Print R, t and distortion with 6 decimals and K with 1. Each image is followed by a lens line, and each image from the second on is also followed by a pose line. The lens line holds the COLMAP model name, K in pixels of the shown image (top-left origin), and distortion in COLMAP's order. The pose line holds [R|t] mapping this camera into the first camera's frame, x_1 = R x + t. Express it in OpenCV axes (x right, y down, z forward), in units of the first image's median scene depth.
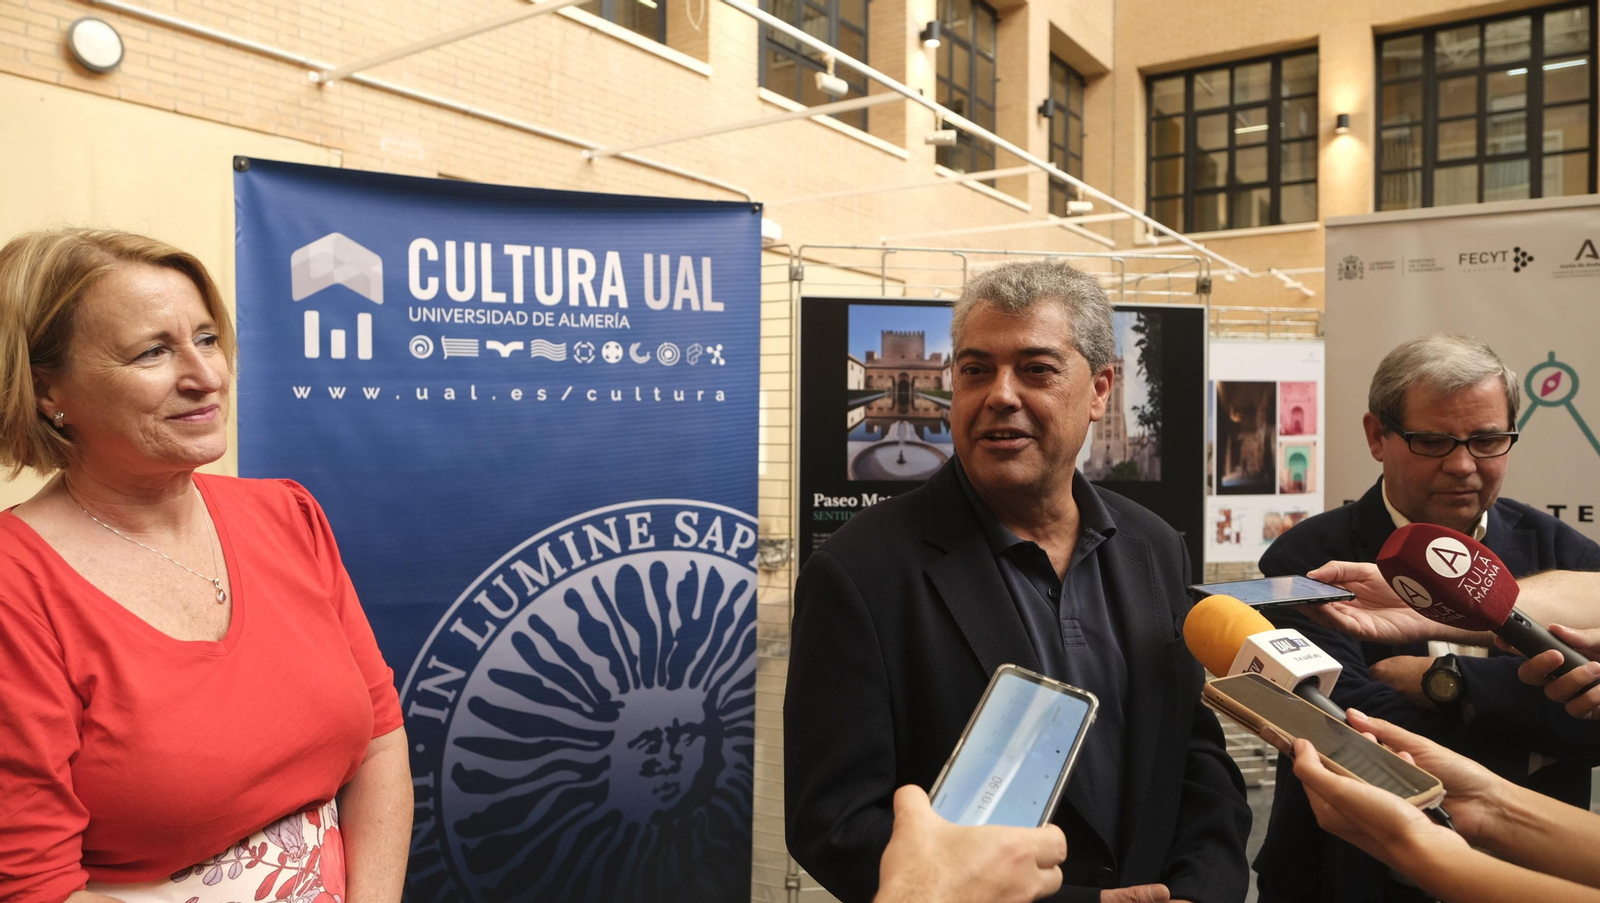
lens RADIAL K [[1085.3, 0, 811.3], [0, 1085.3, 454.0], [0, 0, 1]] dist [-0.031675, 0.019846]
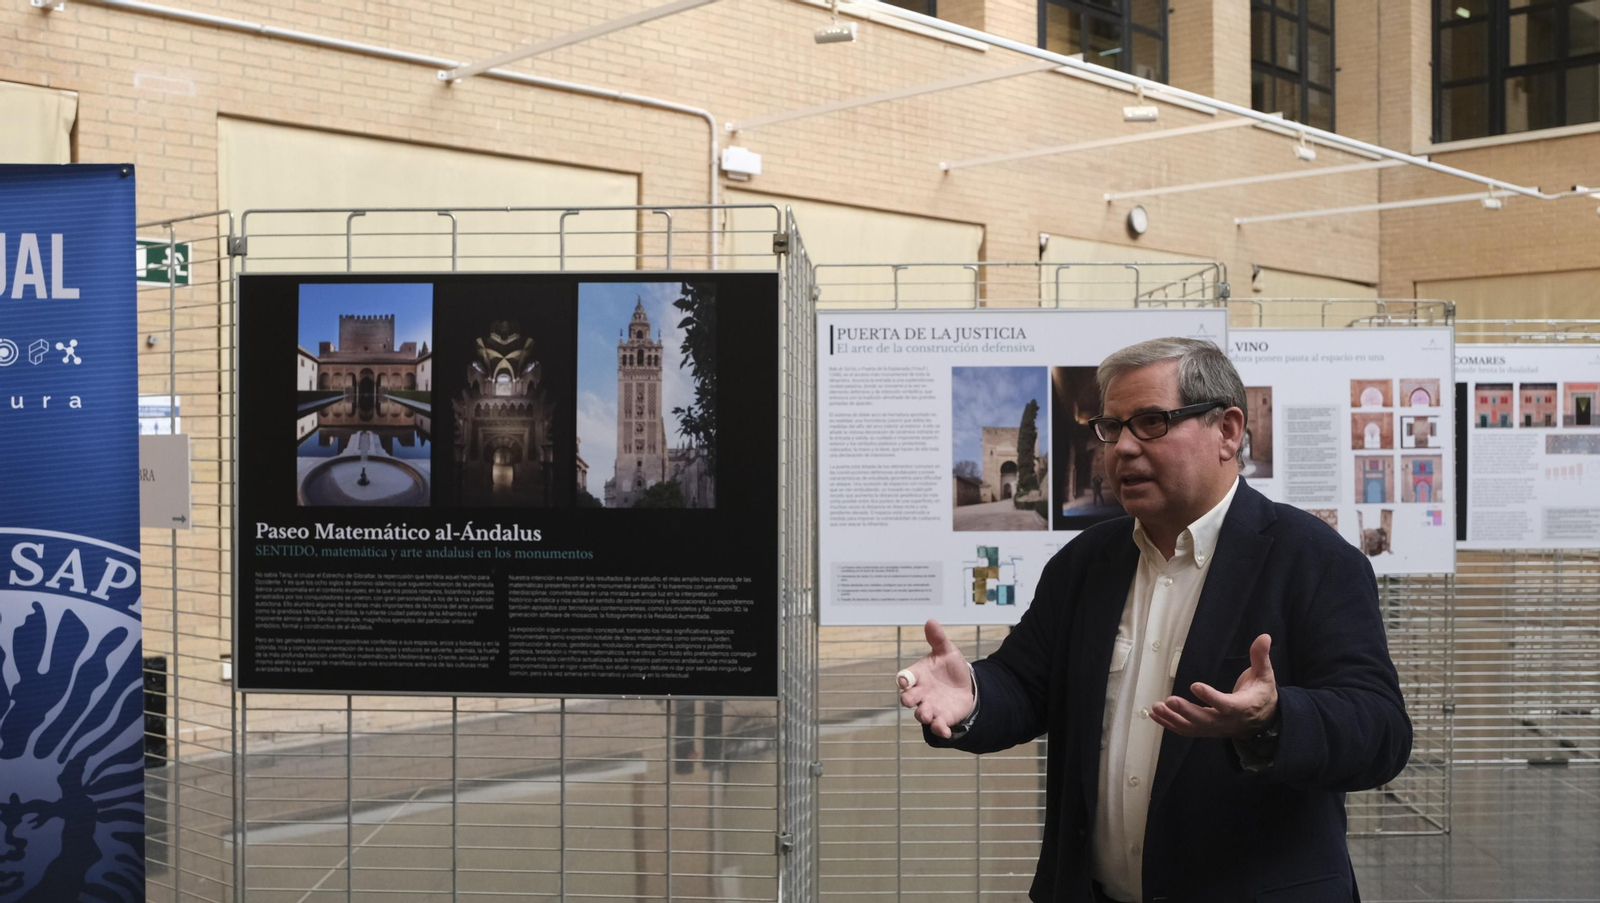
lens RADIAL K [[1559.7, 0, 813.8], [0, 1559.7, 454.0], [0, 0, 1]] dist [-0.024469, 0.000000]
pose [[0.982215, -0.003929, -0.187721, 0.662407], [0.001960, 0.999941, -0.010674, -0.000705], [0.187752, 0.010116, 0.982164, -0.044739]]
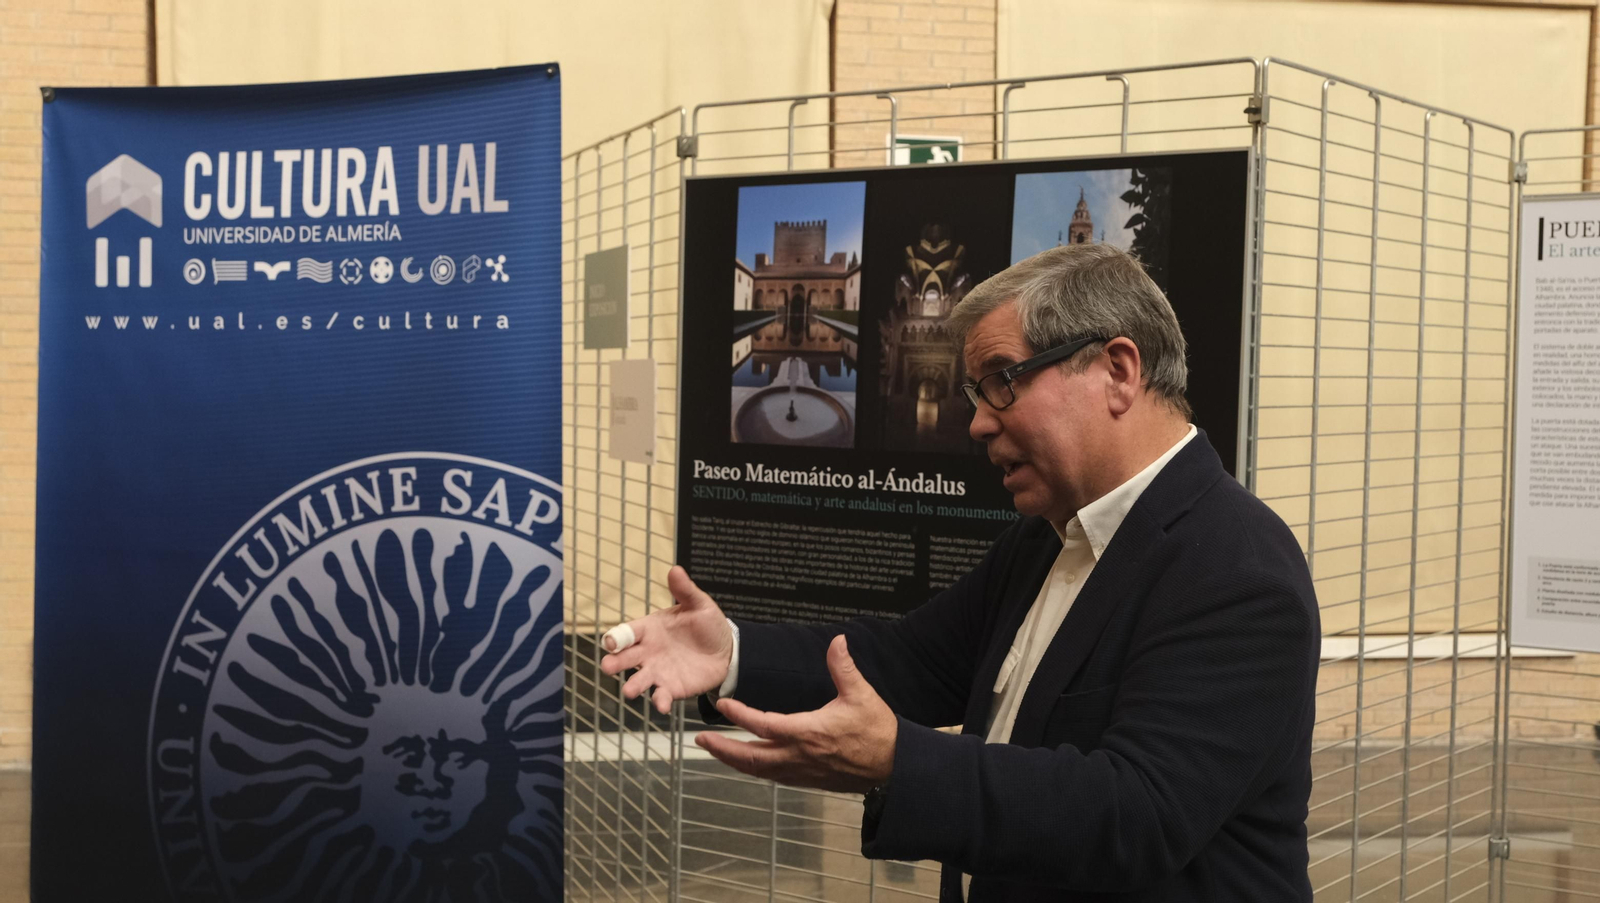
lens RADIAL K [[2067.5, 0, 814.6], [0, 2067.5, 455.9], [0, 0, 1]] dist [0.019622, 0.000000]
pose [[0.700619, 0.036533, -0.712600, 1.085193], [-0.028999, 0.999321, 0.022720, 0.001520], [0.712946, 0.004747, 0.701203, 0.124502]]
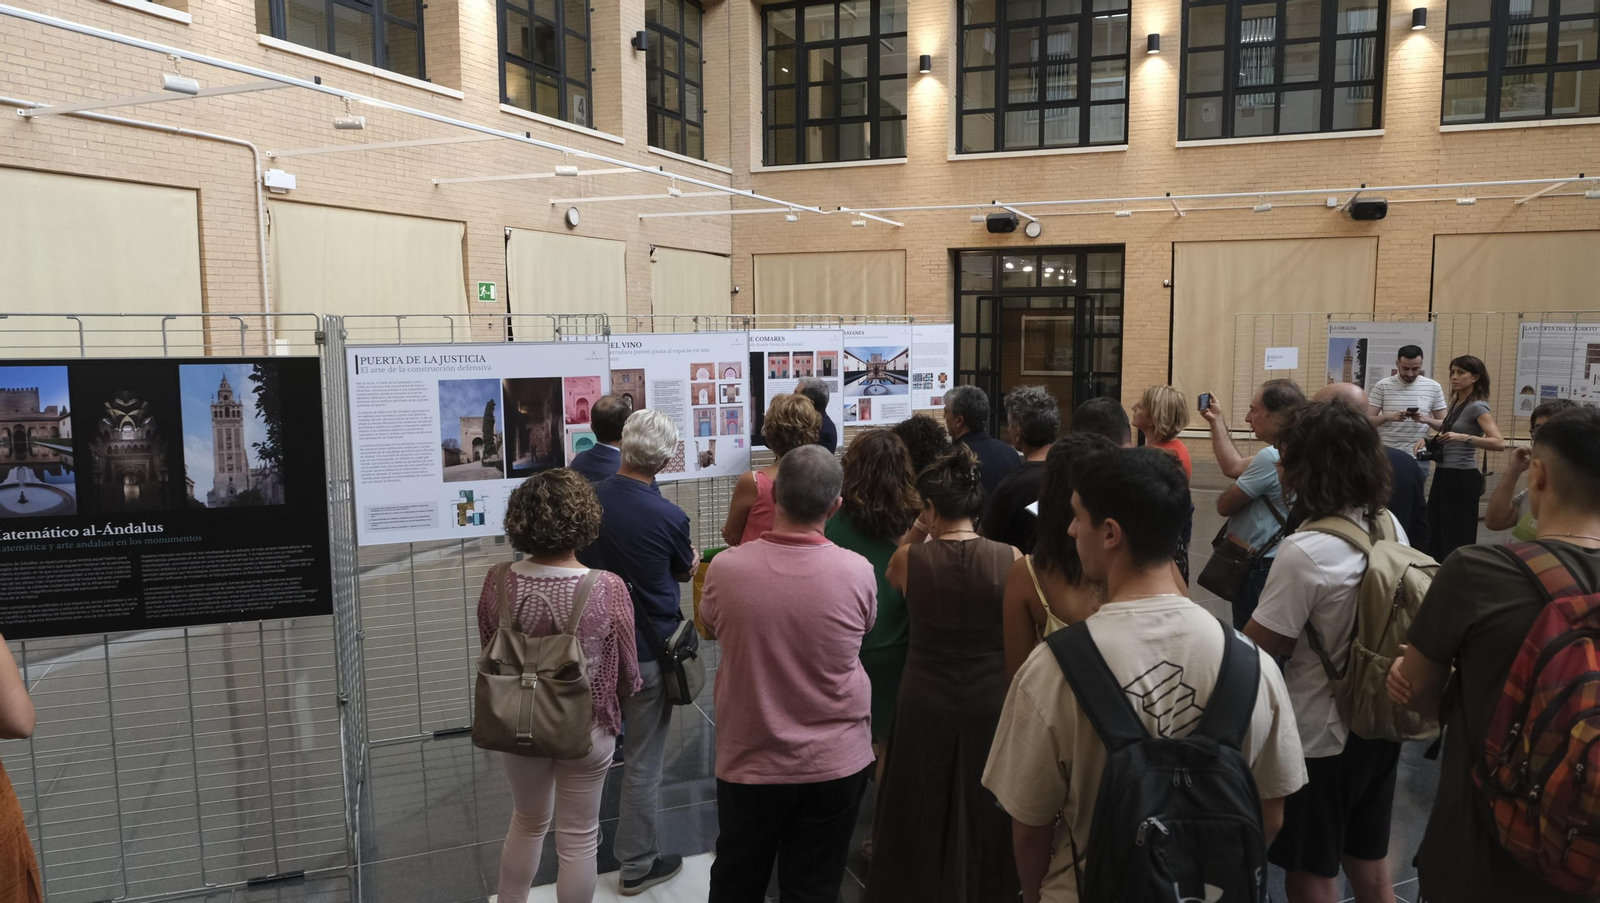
lens RADIAL K [[1085.3, 0, 811.1], [0, 1085.3, 453.3], [0, 0, 1]] dist [-0.031675, 0.019846]
pose [[0.976675, -0.032641, 0.212226, 0.718450], [0.011462, 0.994894, 0.100269, -0.161445], [-0.214415, -0.095498, 0.972063, -0.315136]]
